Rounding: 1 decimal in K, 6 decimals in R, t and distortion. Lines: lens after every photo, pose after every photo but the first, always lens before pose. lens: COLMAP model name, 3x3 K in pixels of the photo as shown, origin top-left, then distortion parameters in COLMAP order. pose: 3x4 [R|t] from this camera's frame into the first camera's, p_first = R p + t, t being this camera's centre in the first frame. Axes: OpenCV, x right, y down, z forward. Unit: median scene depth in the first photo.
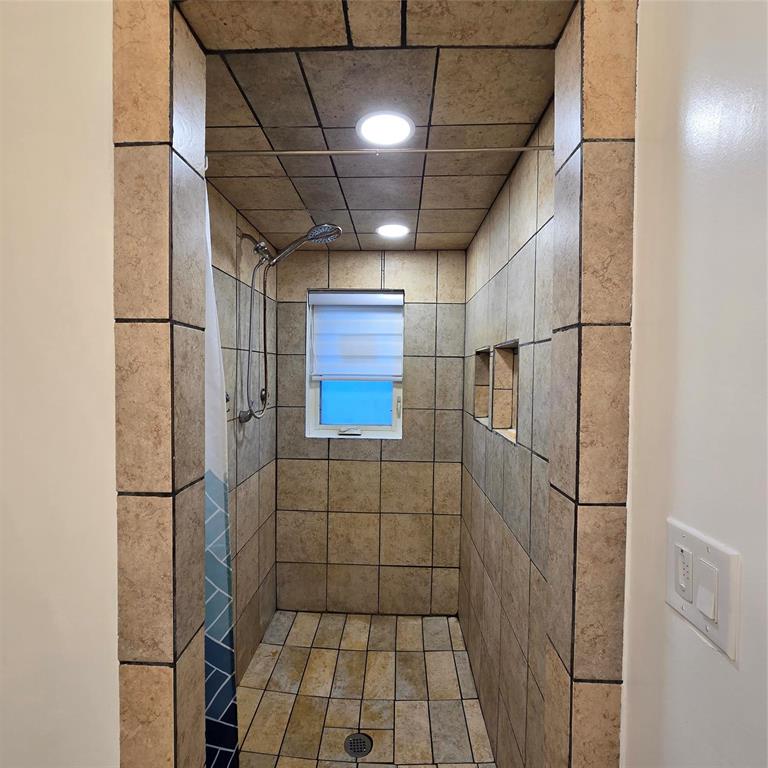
lens RADIAL K [[421.6, 0, 379.2], [0, 421.6, 384.8], [0, 0, 1]] dist [-0.000722, -0.001438]
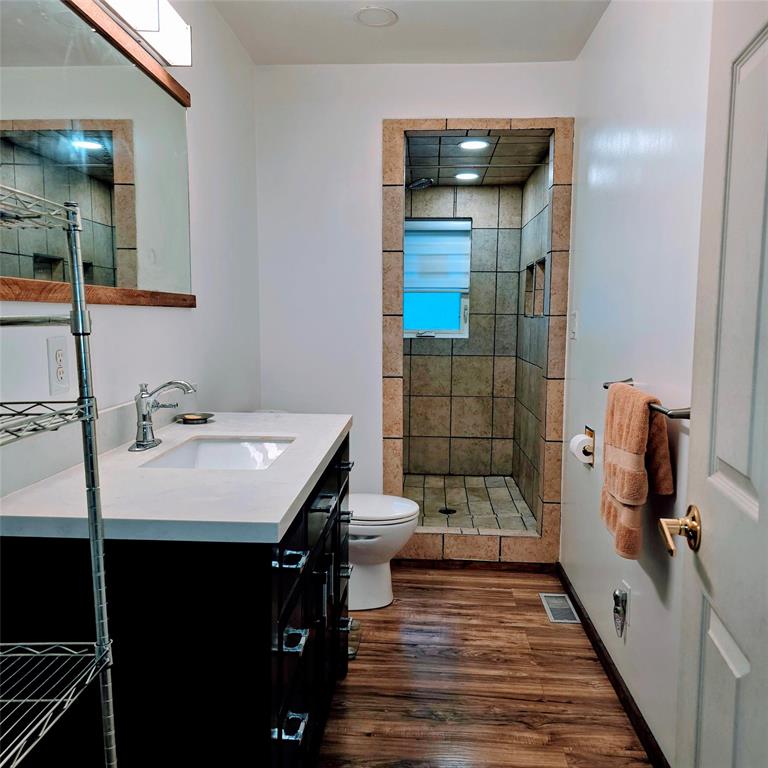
lens RADIAL K [[680.2, 0, 381.6], [0, 680.2, 384.9], [0, 0, 1]] dist [0.089923, -0.016541]
pose [[0.999703, -0.001203, -0.024343, -0.158814], [0.003001, 0.997256, 0.073970, 0.117362], [0.024187, -0.074021, 0.996963, -1.061460]]
